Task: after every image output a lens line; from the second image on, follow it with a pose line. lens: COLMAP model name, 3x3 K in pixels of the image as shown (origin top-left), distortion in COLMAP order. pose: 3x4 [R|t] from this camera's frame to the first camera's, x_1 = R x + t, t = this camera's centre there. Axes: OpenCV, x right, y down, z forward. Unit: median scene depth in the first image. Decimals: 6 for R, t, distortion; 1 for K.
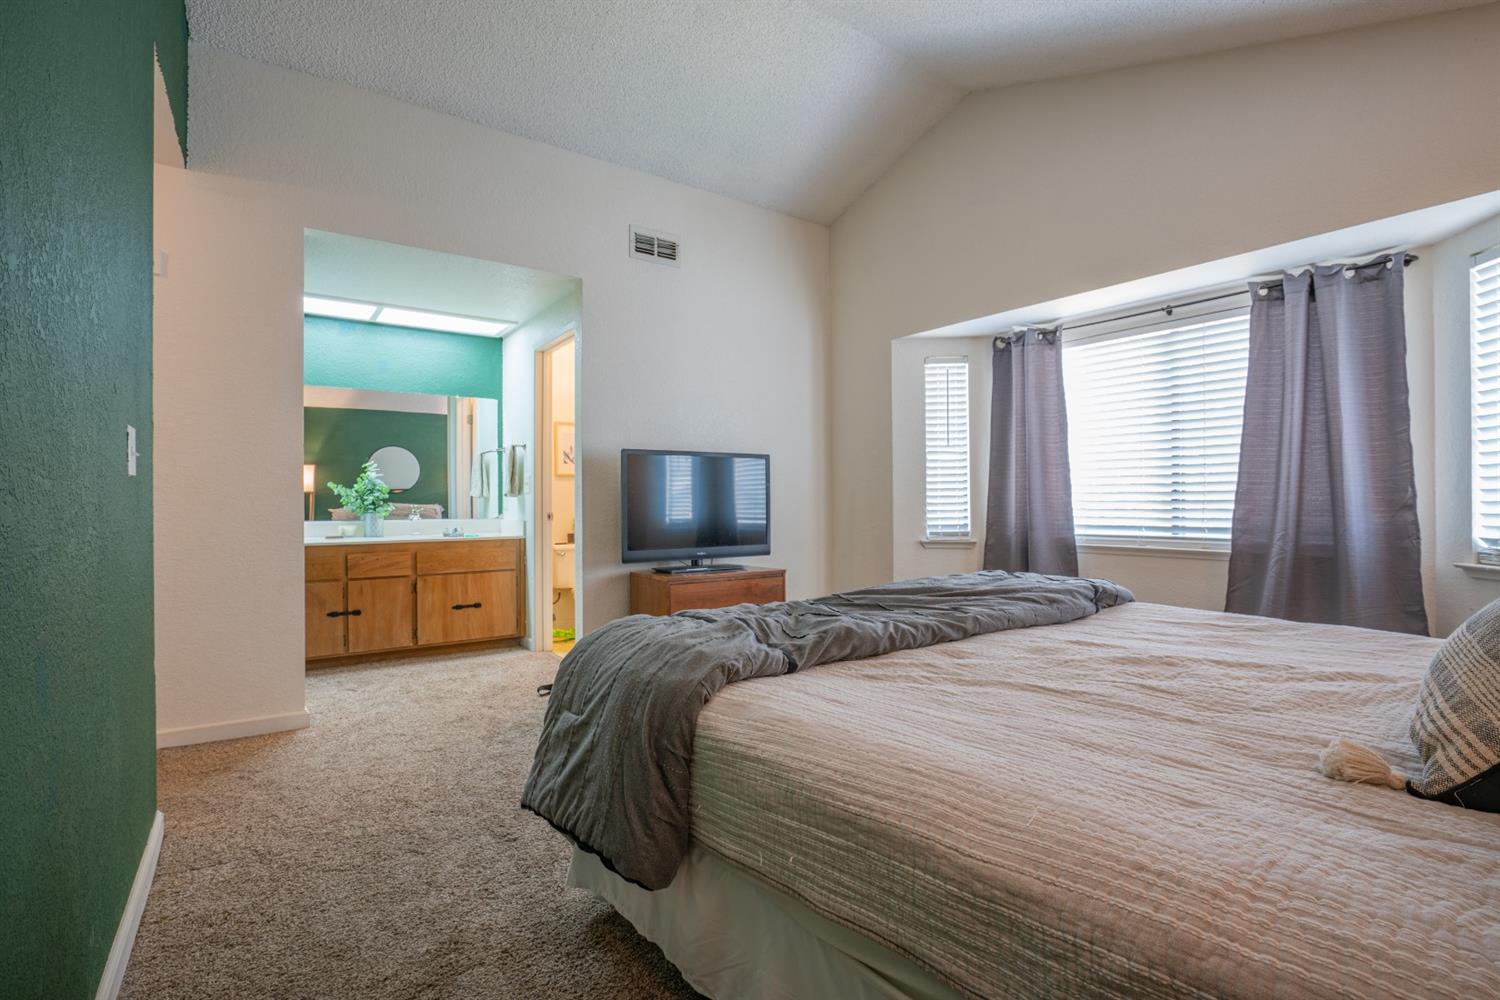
lens RADIAL K [[695.4, 0, 743.0], [0, 695.4, 501.2], [0, 0, 1]] dist [-0.068828, 0.032403]
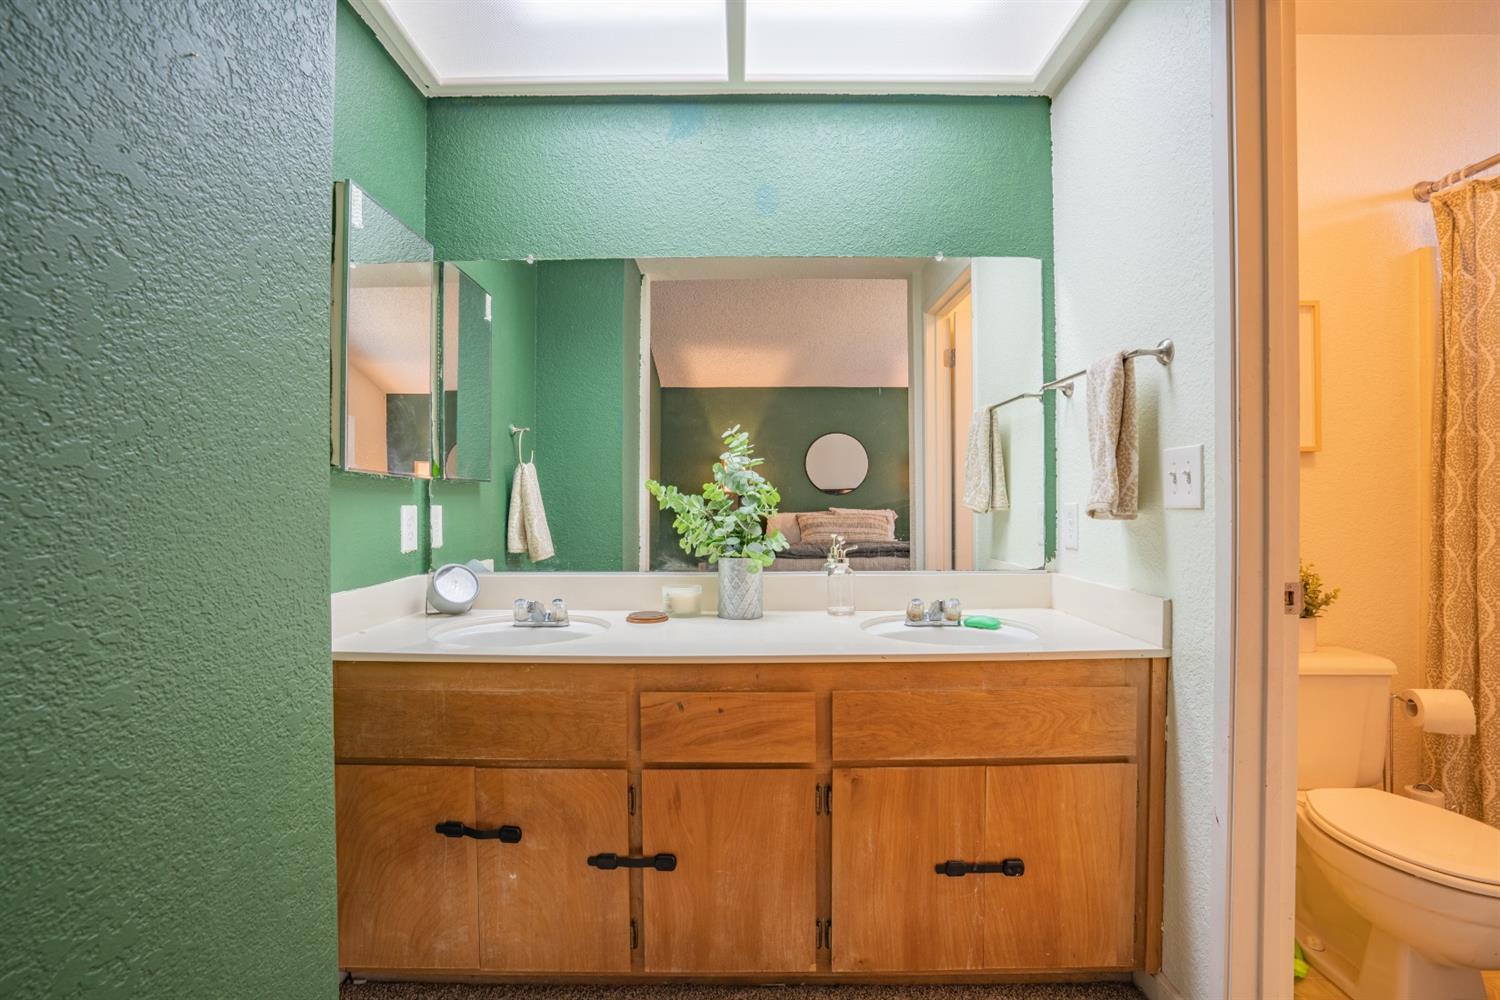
lens RADIAL K [[695.4, 0, 743.0], [0, 695.4, 501.2], [0, 0, 1]] dist [-0.068828, 0.032403]
pose [[0.810276, 0.003586, -0.586037, -0.318565], [-0.001026, 0.999988, 0.004701, -0.017450], [0.586047, -0.003208, 0.810270, 0.709317]]
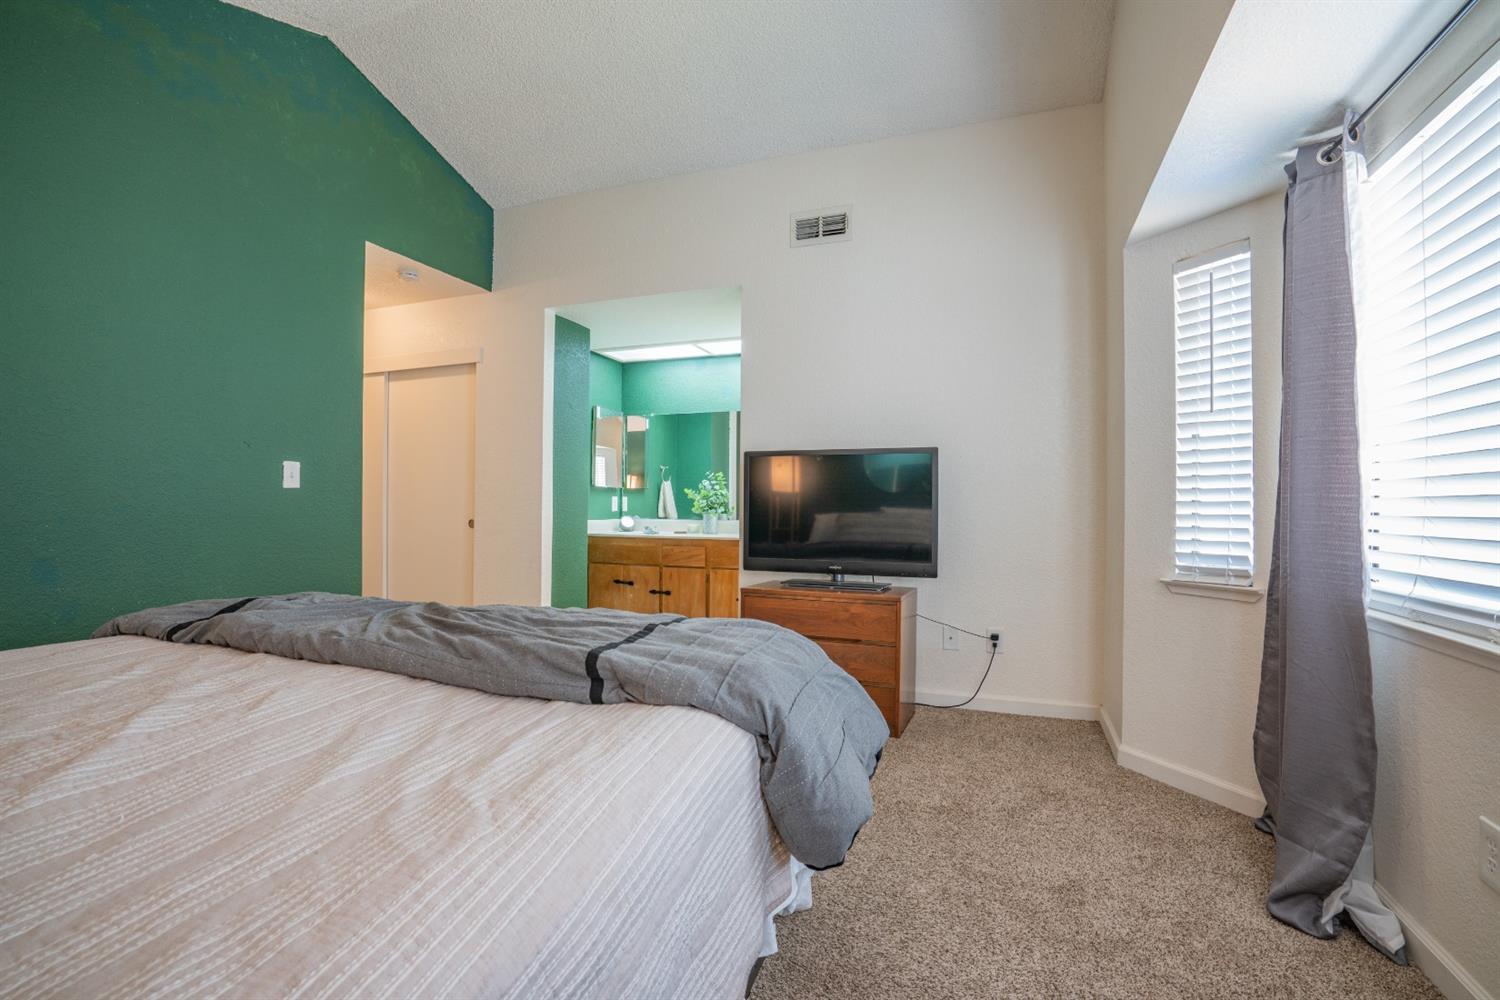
lens RADIAL K [[695.4, 0, 743.0], [0, 695.4, 501.2], [0, 0, 1]] dist [-0.068828, 0.032403]
pose [[0.551193, 0.004429, -0.834366, 0.541429], [-0.011485, 0.999931, -0.002279, -0.003053], [0.834299, 0.010839, 0.551206, 0.391372]]
